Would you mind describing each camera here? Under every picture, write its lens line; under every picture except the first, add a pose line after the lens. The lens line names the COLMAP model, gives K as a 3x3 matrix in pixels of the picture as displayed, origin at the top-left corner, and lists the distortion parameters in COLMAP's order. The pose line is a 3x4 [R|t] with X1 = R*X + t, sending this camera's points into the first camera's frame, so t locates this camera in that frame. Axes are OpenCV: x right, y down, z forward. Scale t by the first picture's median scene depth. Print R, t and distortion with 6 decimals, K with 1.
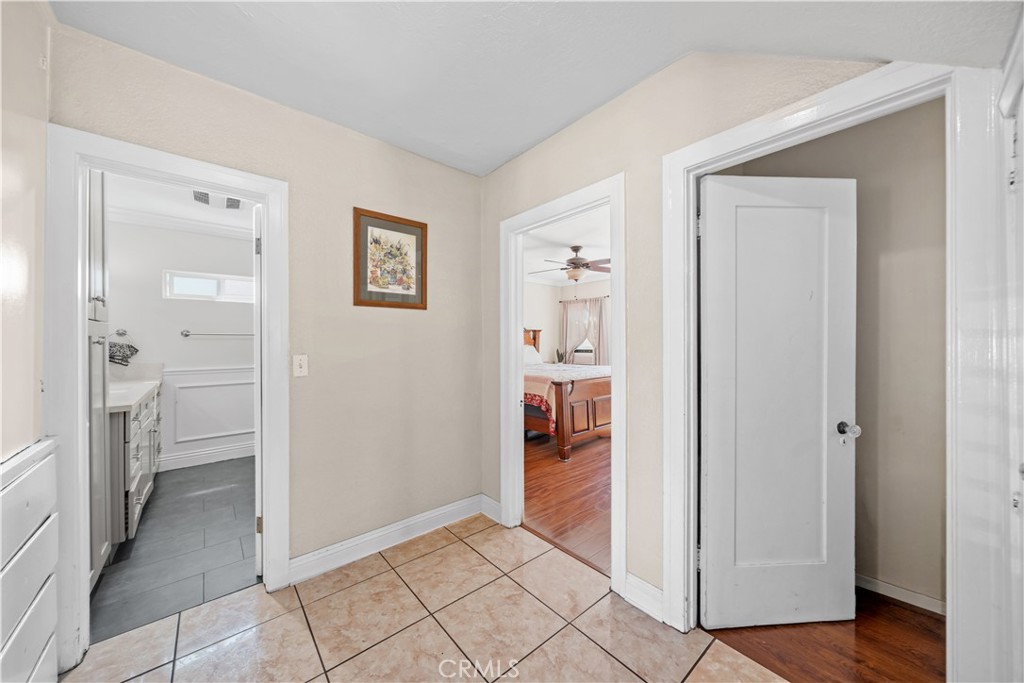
lens RADIAL K [[358.8, 0, 505.2], [0, 358.8, 338.8], [0, 0, 1]] dist [0.000627, 0.000010]
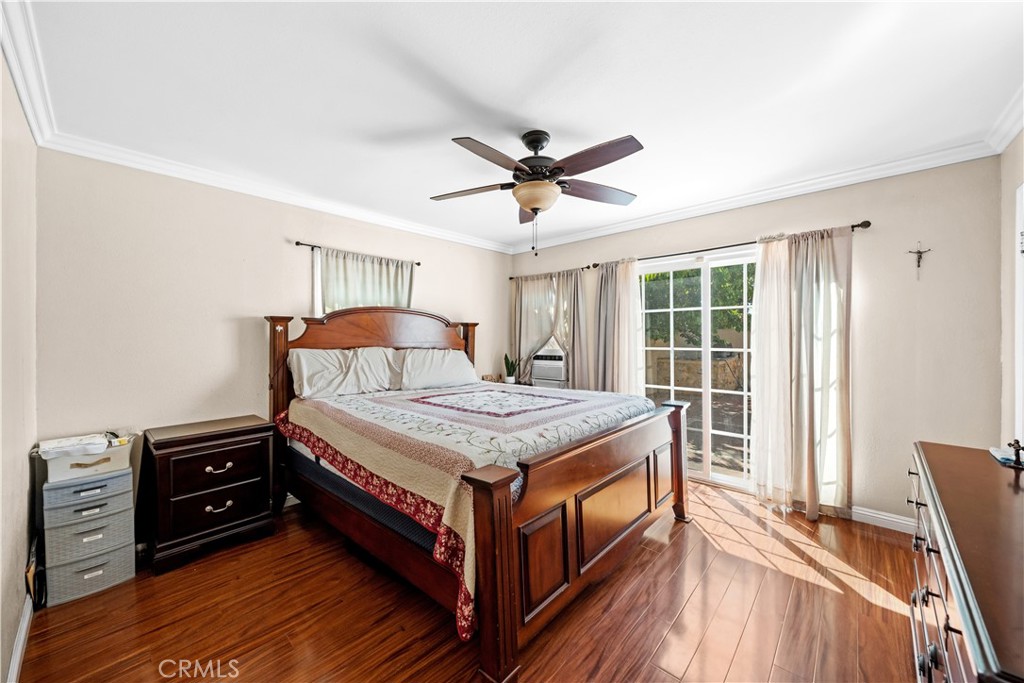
lens RADIAL K [[383.9, 0, 513.2], [0, 383.9, 337.6], [0, 0, 1]] dist [-0.000077, 0.000002]
pose [[0.991112, -0.004835, 0.132939, 0.074717], [0.003275, 0.999923, 0.011950, -0.008760], [-0.132987, -0.011409, 0.991052, 0.368460]]
